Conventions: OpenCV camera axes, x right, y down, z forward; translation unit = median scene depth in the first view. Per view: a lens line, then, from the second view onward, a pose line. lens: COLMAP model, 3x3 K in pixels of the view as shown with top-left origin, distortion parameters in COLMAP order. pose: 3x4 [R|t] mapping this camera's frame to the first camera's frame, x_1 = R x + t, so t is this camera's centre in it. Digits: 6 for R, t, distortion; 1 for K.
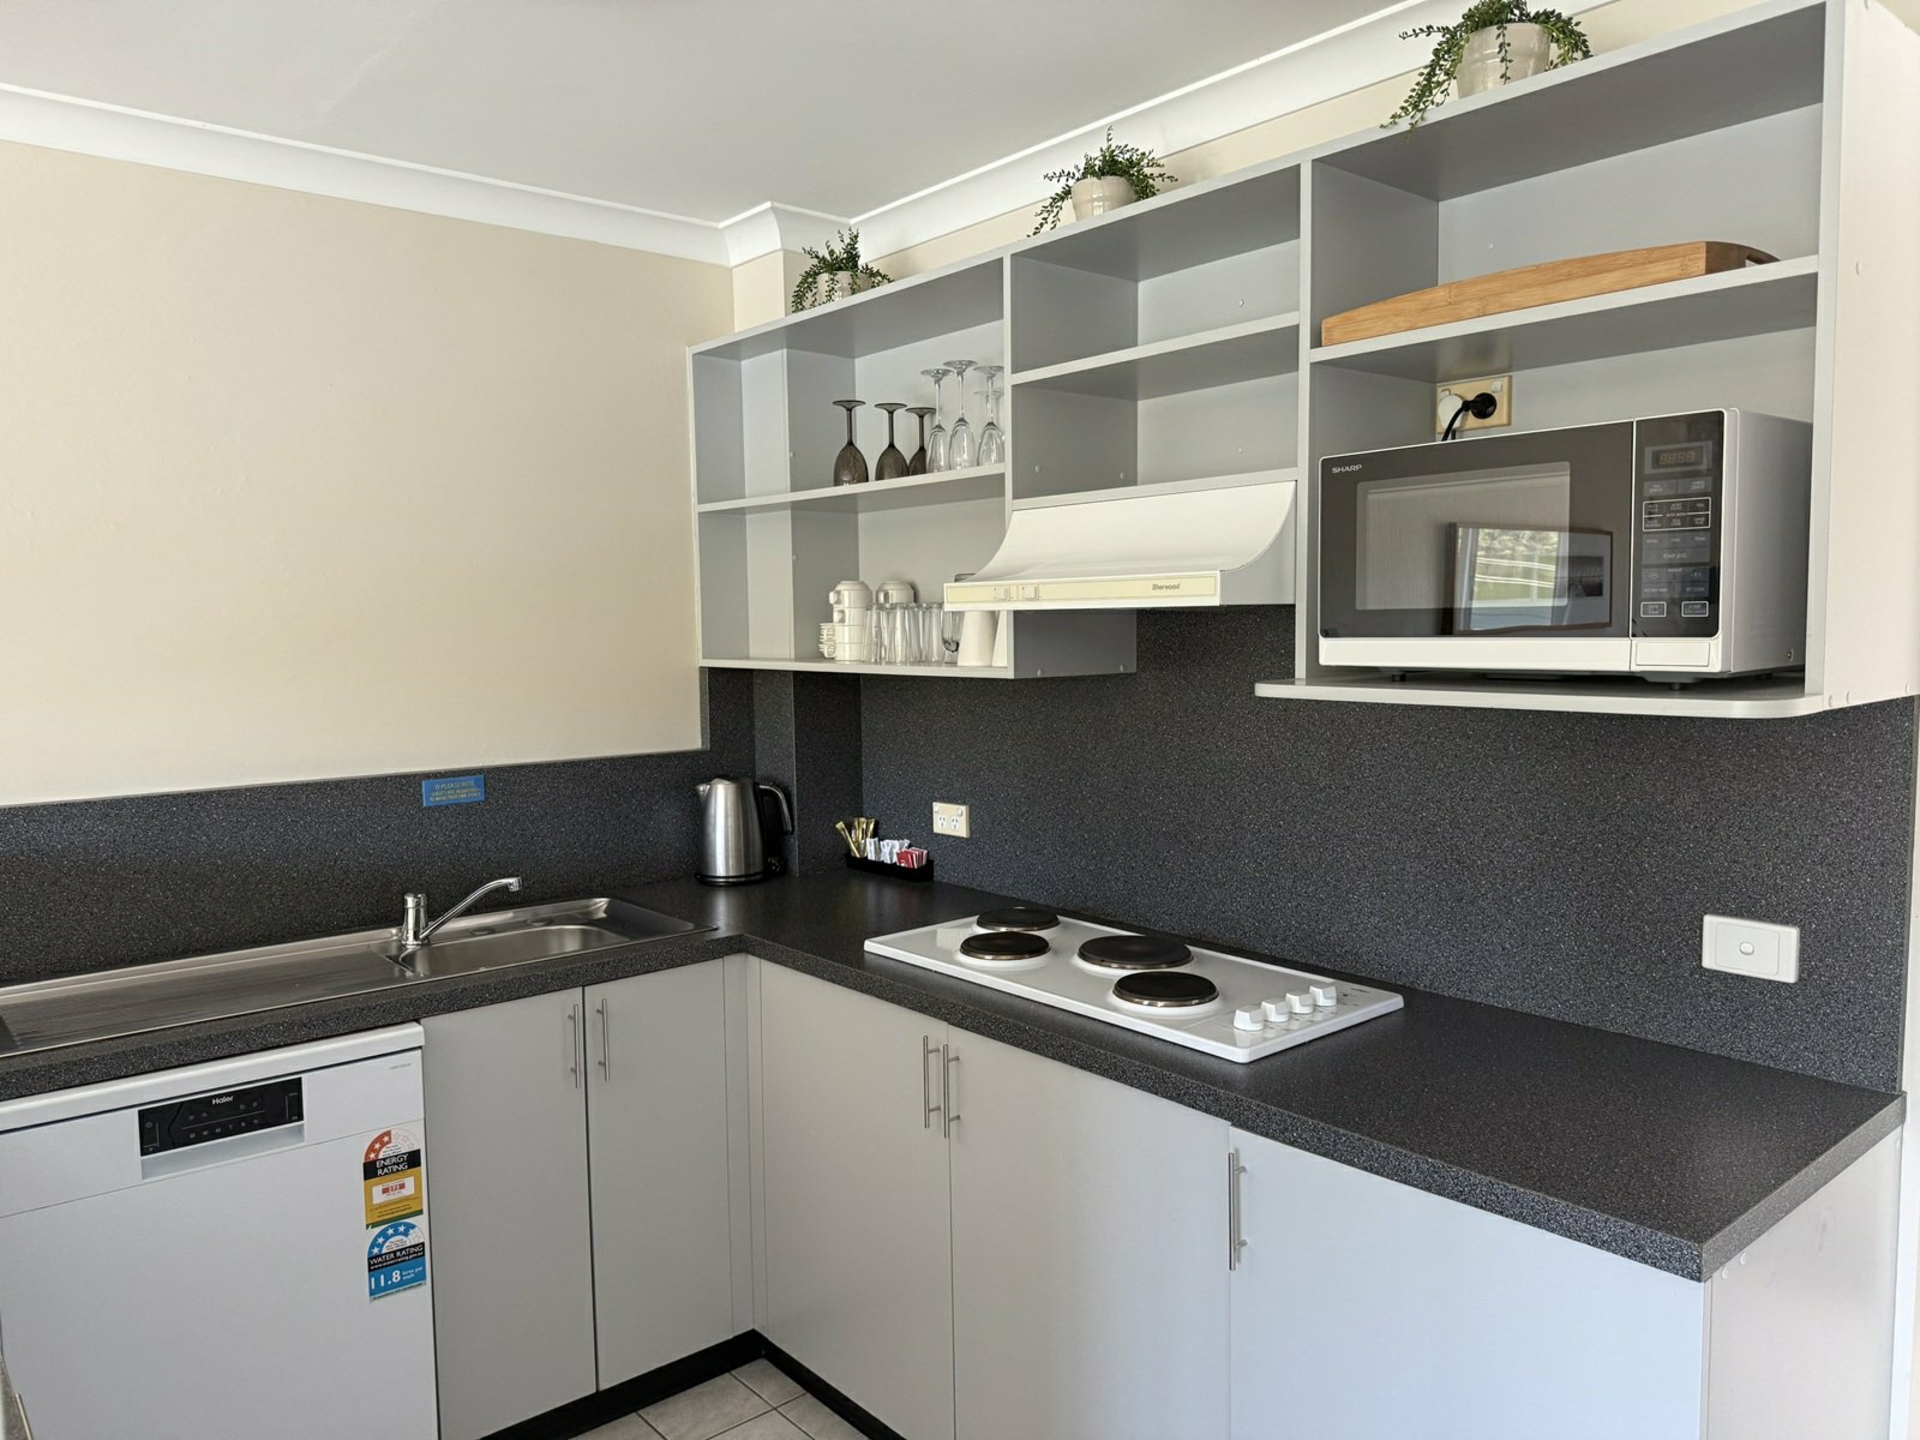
lens RADIAL K [[1345.9, 0, 958.9], [0, 1345.9, 729.5], [0, 0, 1]] dist [0.109239, -0.174532]
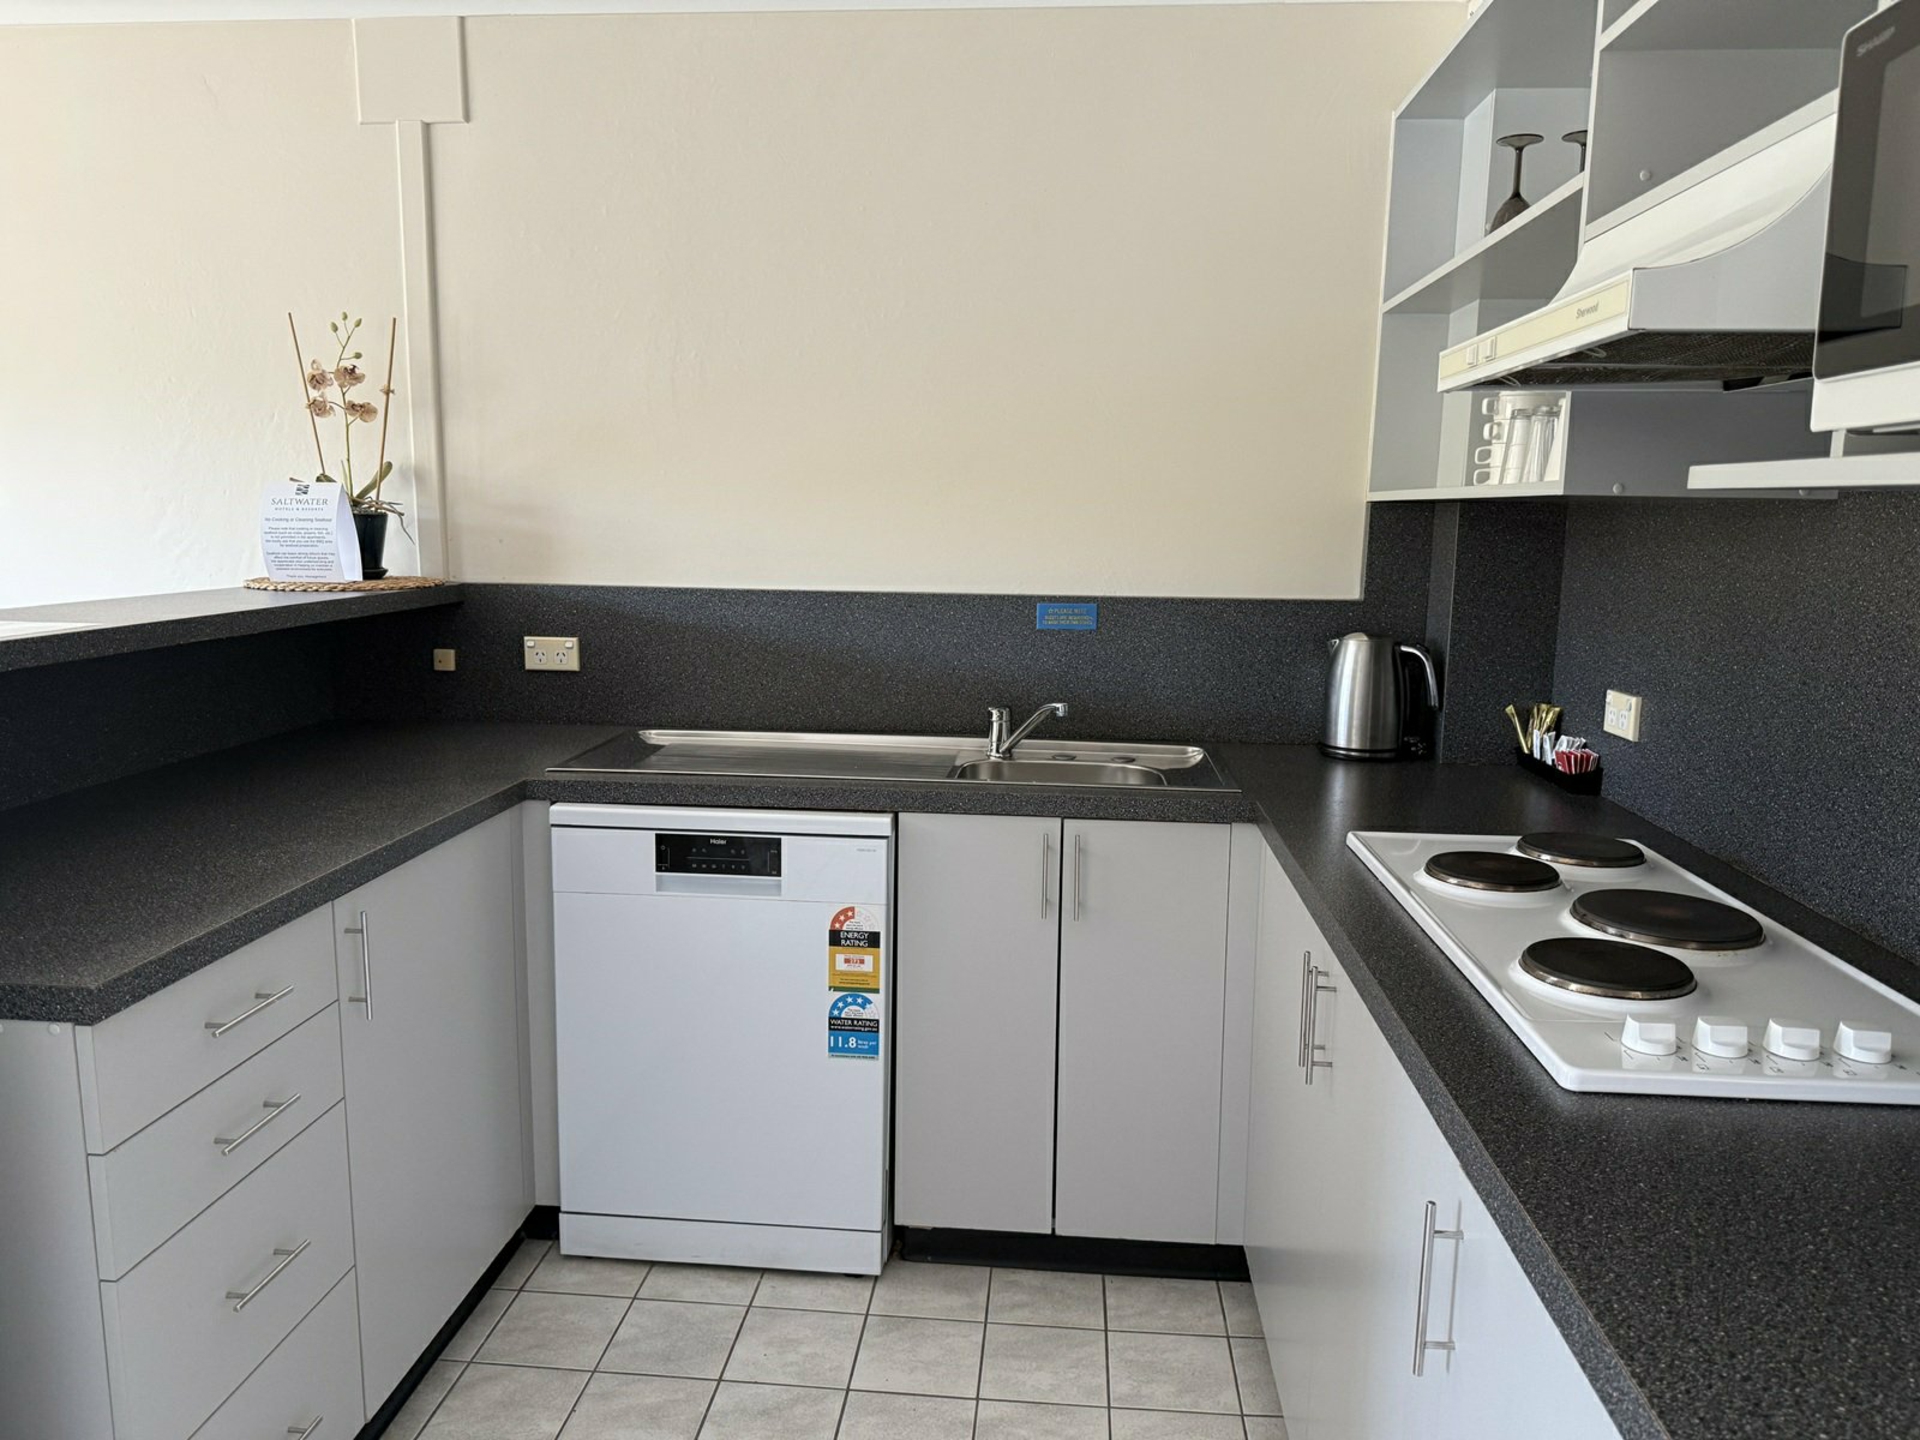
lens RADIAL K [[1345.9, 0, 958.9], [0, 1345.9, 729.5], [0, 0, 1]] dist [0.109239, -0.174532]
pose [[0.706552, 0.136865, -0.694300, 0.331446], [-0.083646, 0.990393, 0.110110, 0.030448], [0.702700, -0.019723, 0.711213, 0.289701]]
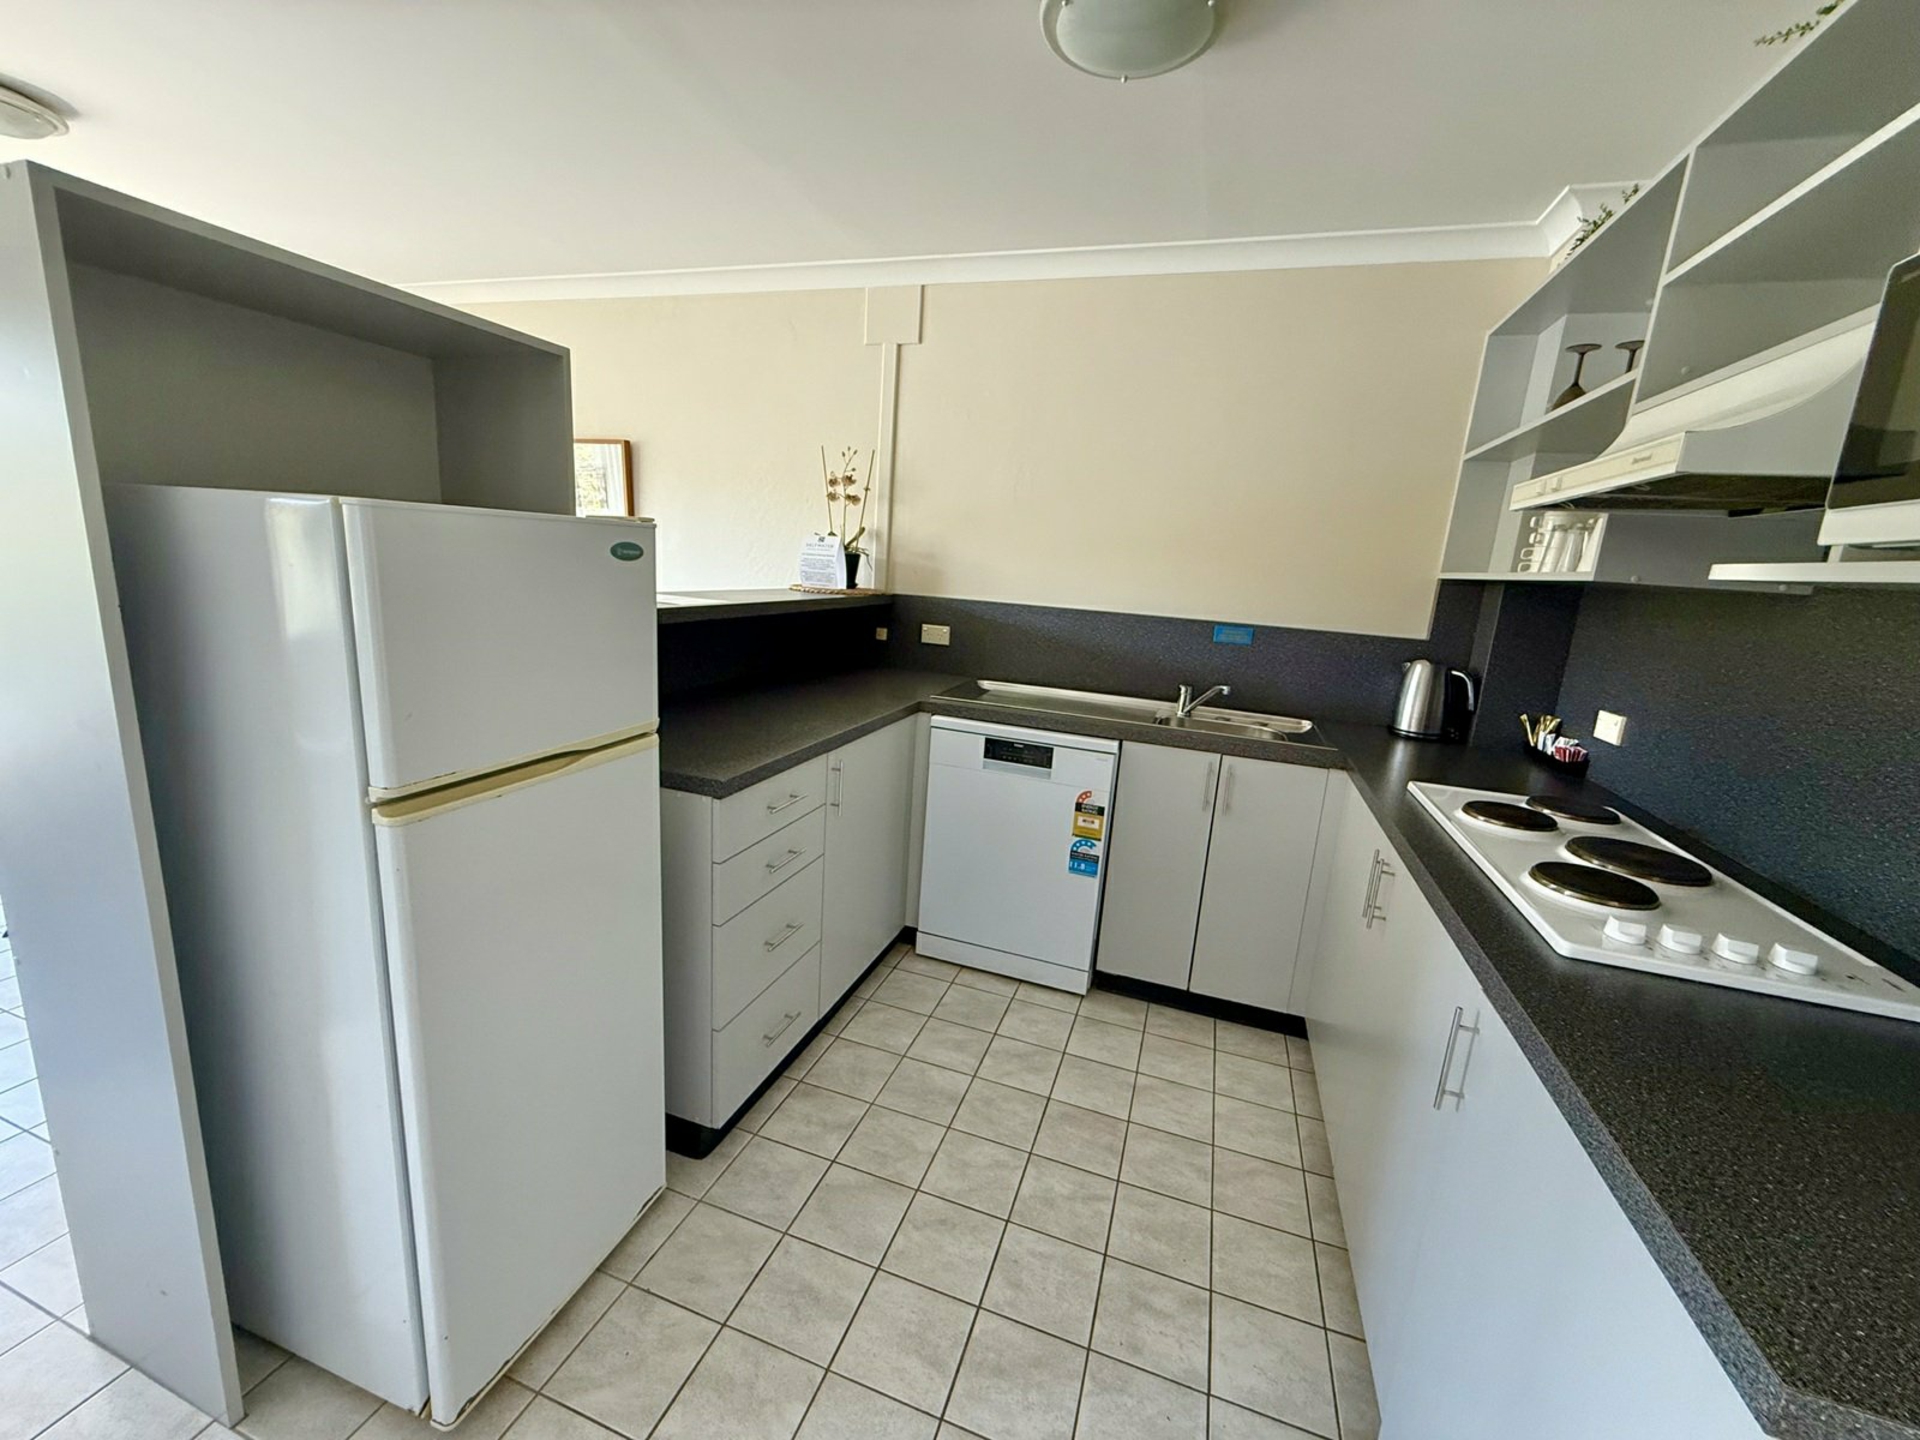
lens RADIAL K [[767.8, 0, 956.2], [0, 767.8, 721.0], [0, 0, 1]] dist [-0.000900, -0.000623]
pose [[0.510811, 0.227362, -0.829083, 0.318365], [-0.147824, 0.973260, 0.175824, 0.038665], [0.846888, 0.032745, 0.530761, 0.261345]]
